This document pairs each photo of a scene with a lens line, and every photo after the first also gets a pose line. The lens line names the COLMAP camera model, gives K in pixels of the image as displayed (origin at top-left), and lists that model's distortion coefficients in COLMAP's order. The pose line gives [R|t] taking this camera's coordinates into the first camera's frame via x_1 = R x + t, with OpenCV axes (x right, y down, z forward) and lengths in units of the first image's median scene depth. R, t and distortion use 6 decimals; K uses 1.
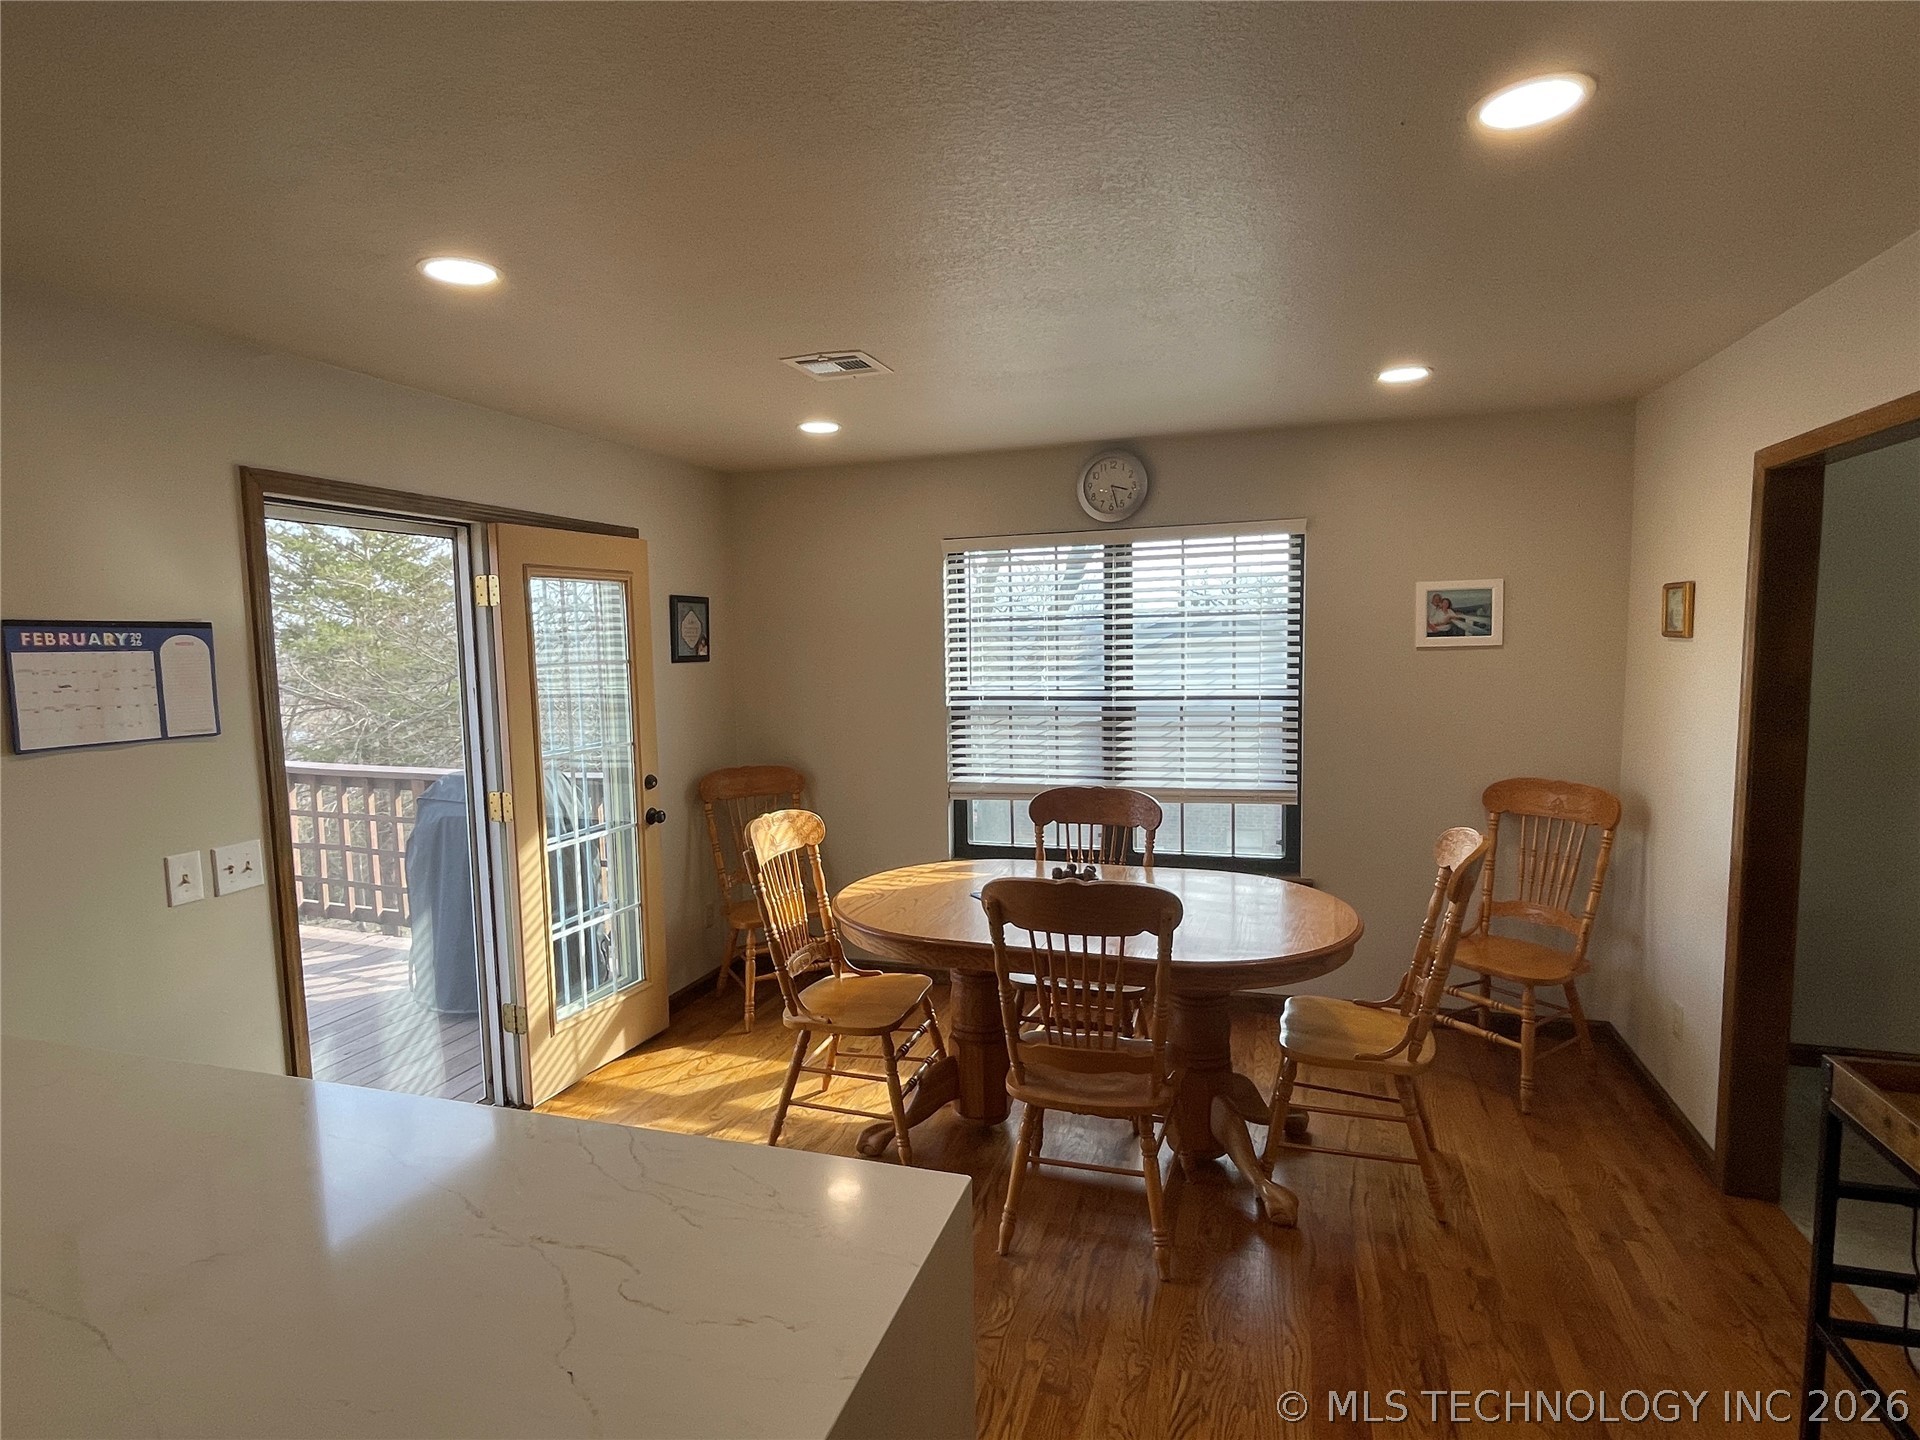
lens RADIAL K [[1018.9, 0, 958.3], [0, 1018.9, 728.9], [0, 0, 1]] dist [0.006655, 0.000617]
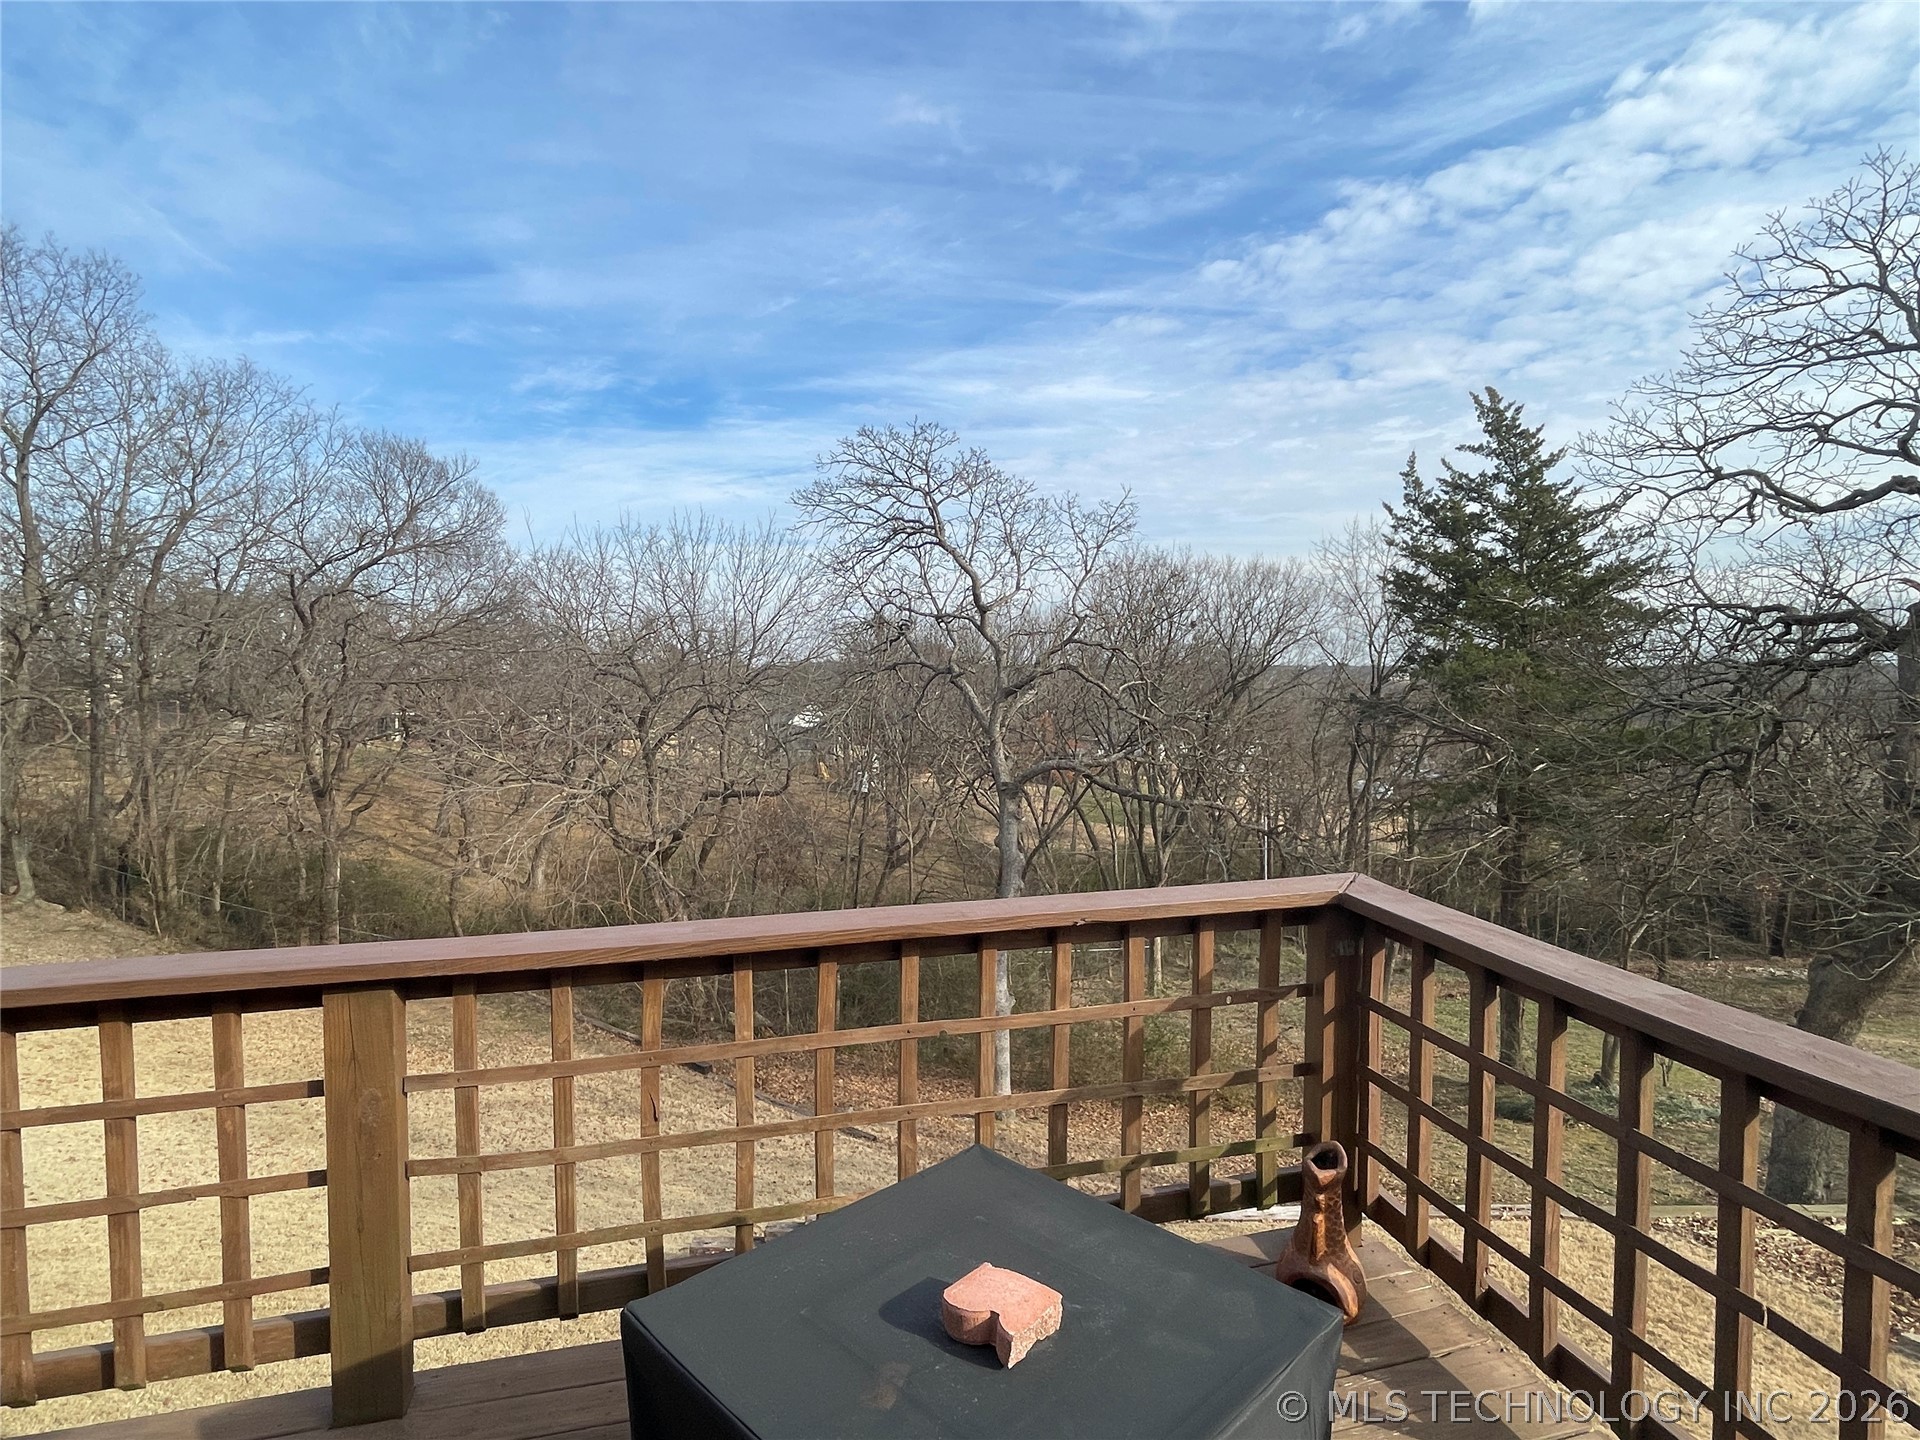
lens RADIAL K [[1018.9, 0, 958.7], [0, 1018.9, 720.0], [0, 0, 1]] dist [0.006655, 0.000617]
pose [[0.529063, 0.059833, -0.846470, -0.108580], [-0.092067, 0.995670, 0.012834, -0.012879], [0.843573, 0.071142, 0.532281, 0.173252]]
